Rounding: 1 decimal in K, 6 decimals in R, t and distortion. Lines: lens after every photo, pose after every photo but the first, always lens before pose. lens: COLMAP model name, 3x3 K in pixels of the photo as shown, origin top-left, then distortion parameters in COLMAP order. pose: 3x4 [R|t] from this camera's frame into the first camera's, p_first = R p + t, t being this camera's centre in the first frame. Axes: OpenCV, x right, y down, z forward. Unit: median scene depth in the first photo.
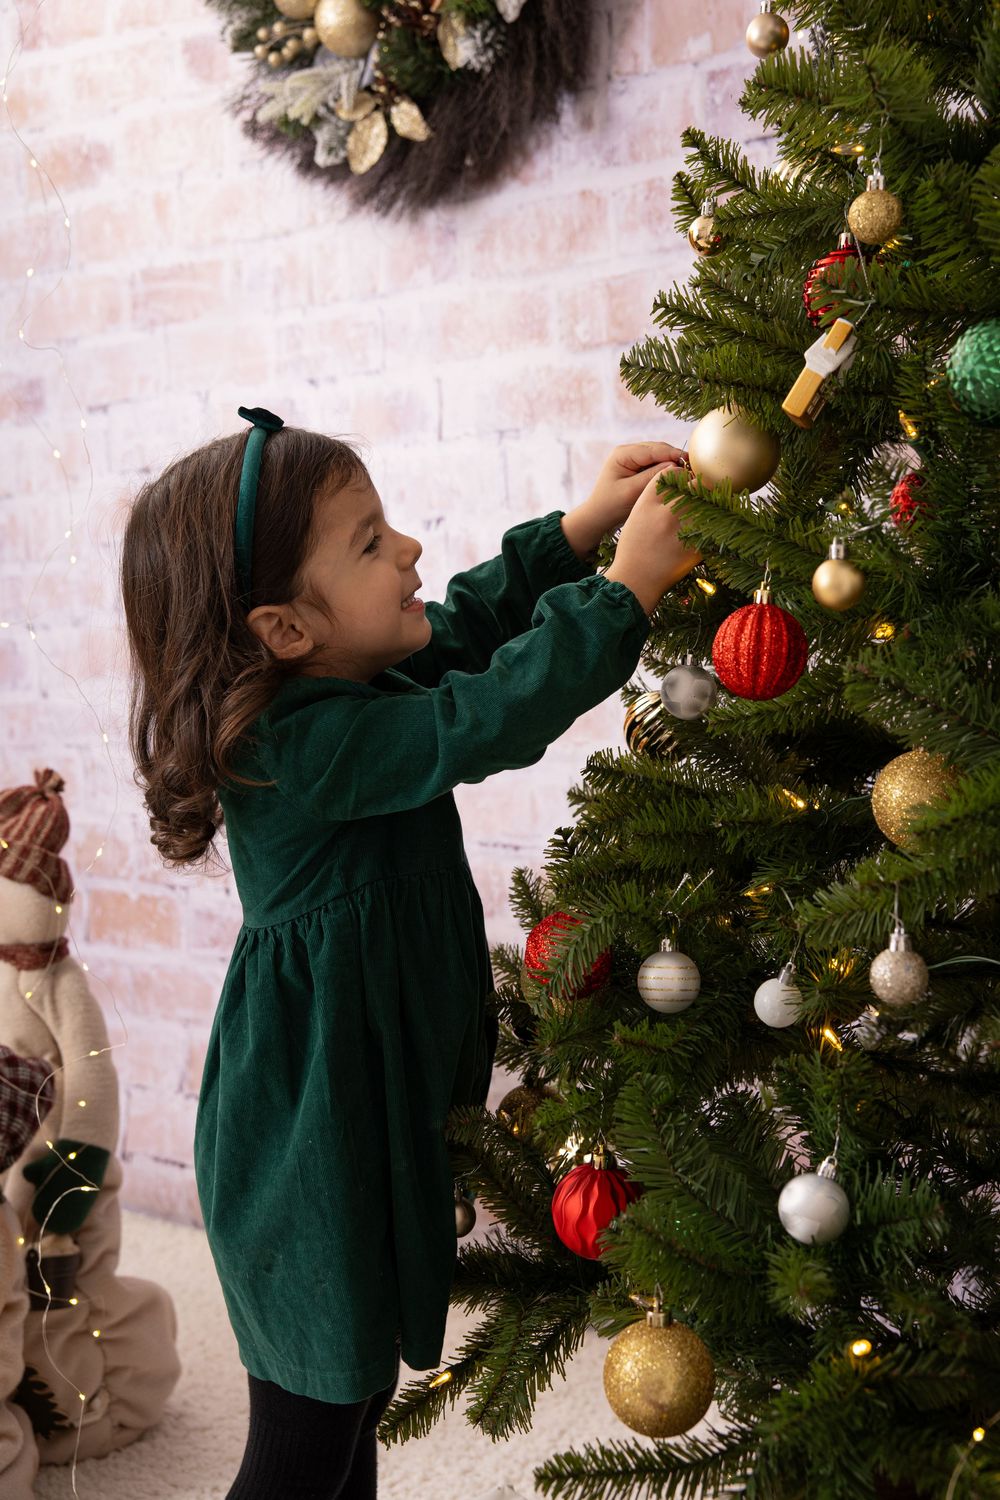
lens RADIAL K [[1791.2, 0, 500.0], [0, 1791.2, 750.0], [0, 0, 1]] dist [0.060856, -0.018178]
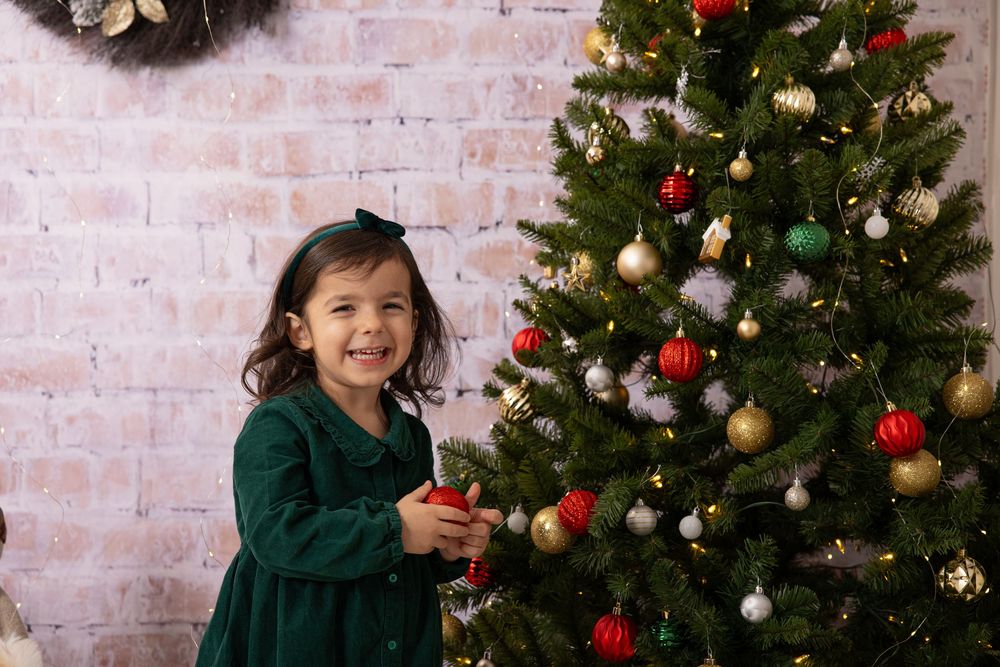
lens RADIAL K [[1683.4, 0, 500.0], [0, 1683.4, 333.5], [0, 0, 1]] dist [0.209344, 0.162998]
pose [[0.802610, 0.043339, 0.594927, -0.630578], [0.021123, 0.994667, -0.100955, 0.057352], [-0.596130, 0.093594, 0.797414, -0.243153]]
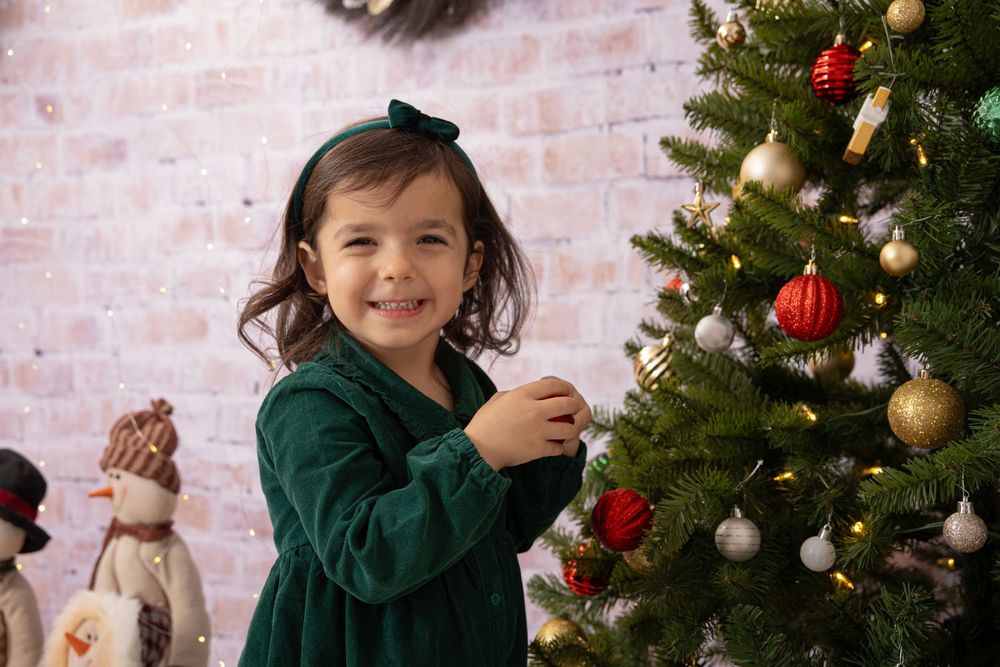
lens RADIAL K [[1099.9, 0, 500.0], [0, 1099.9, 333.5], [0, 0, 1]] dist [0.028702, 0.020596]
pose [[0.983155, 0.034119, 0.179559, -0.132968], [-0.019720, 0.996488, -0.081375, 0.022371], [-0.181705, 0.076463, 0.980376, 0.091172]]
